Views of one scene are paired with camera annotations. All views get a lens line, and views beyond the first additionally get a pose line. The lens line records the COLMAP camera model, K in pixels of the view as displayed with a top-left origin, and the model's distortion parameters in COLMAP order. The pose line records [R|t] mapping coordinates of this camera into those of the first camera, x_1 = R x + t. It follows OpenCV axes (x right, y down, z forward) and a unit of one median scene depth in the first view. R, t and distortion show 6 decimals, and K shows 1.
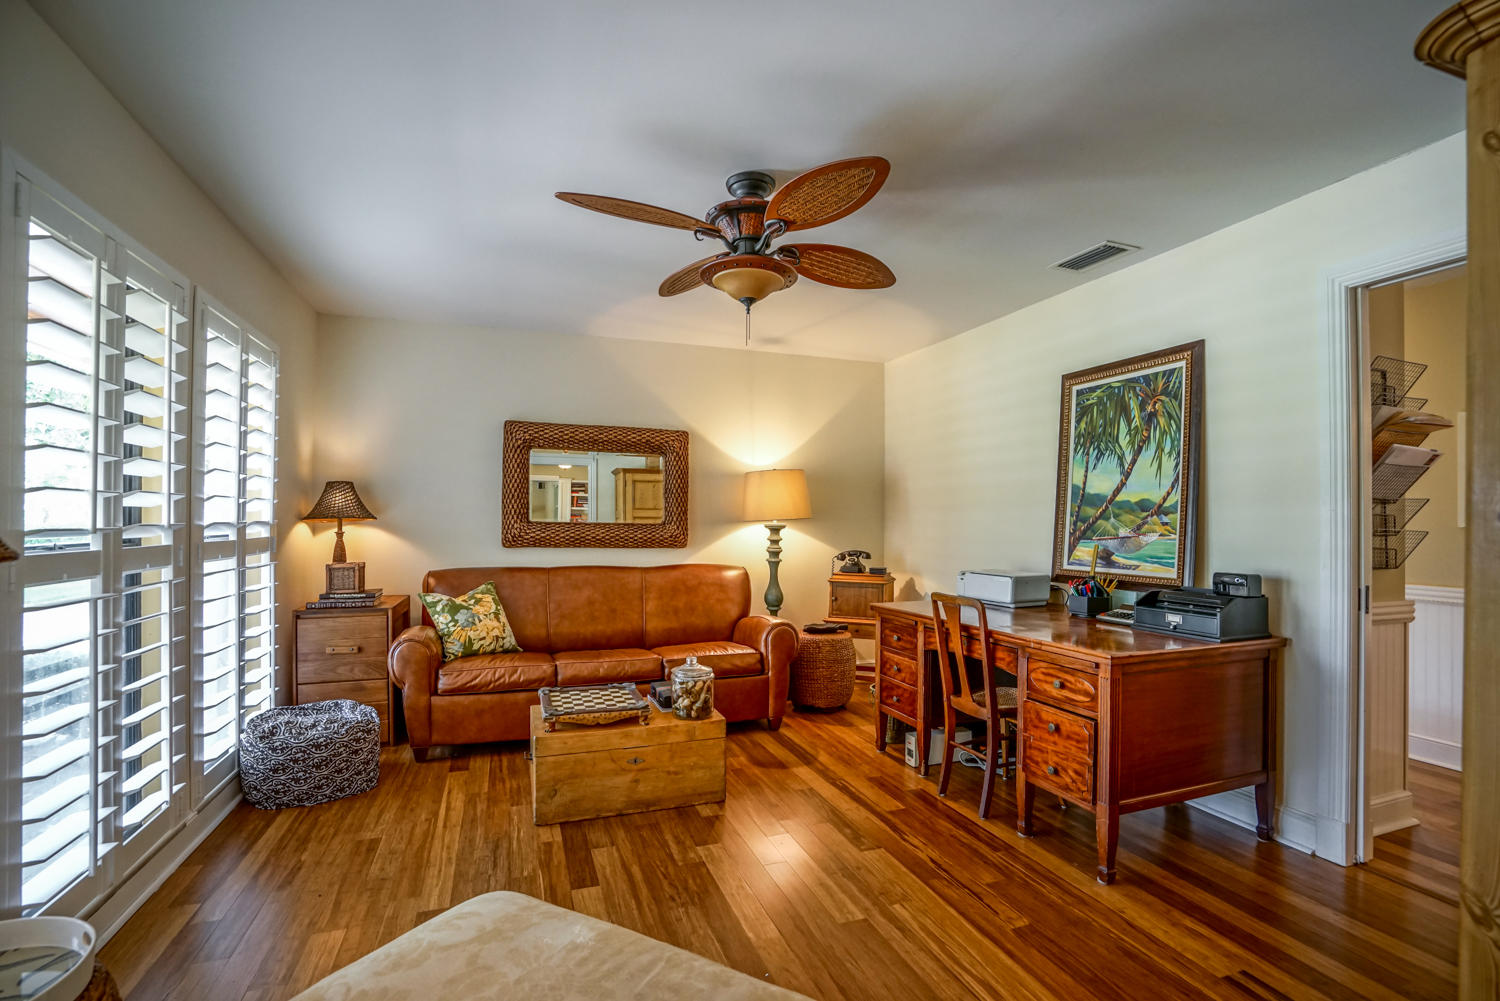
lens RADIAL K [[690.3, 0, 749.8], [0, 690.3, 509.5], [0, 0, 1]] dist [-0.065096, 0.029919]
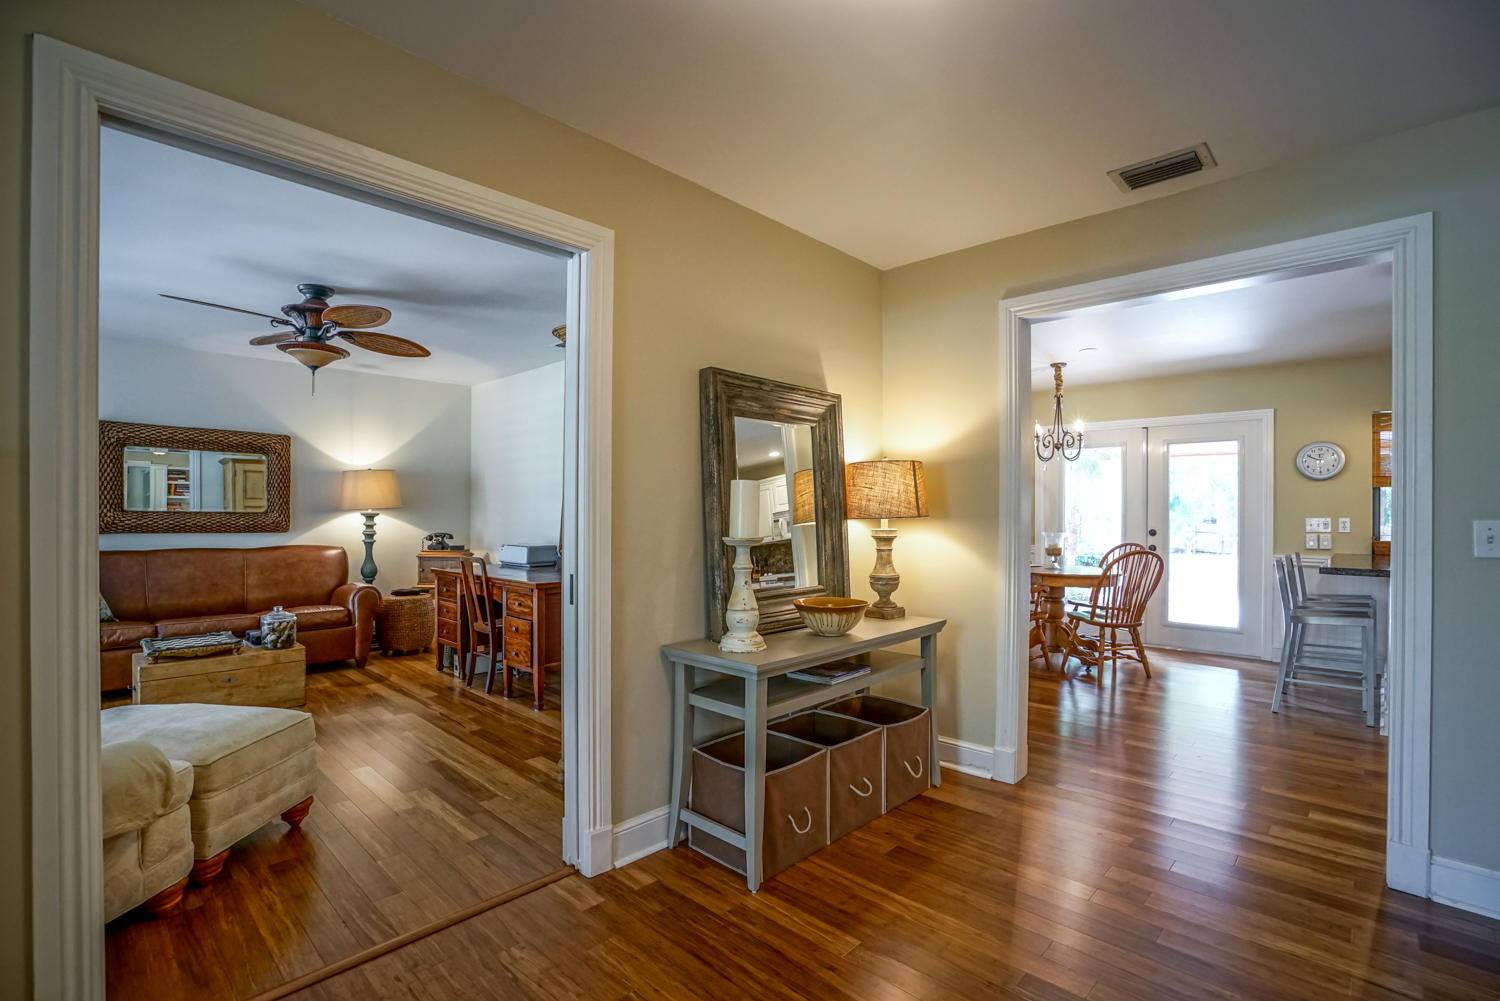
lens RADIAL K [[690.3, 0, 749.8], [0, 690.3, 509.5], [0, 0, 1]] dist [-0.065096, 0.029919]
pose [[0.894095, -0.001407, 0.447874, 0.114076], [-0.006055, 0.999866, 0.015228, -0.007683], [-0.447836, -0.016327, 0.893967, -0.464514]]
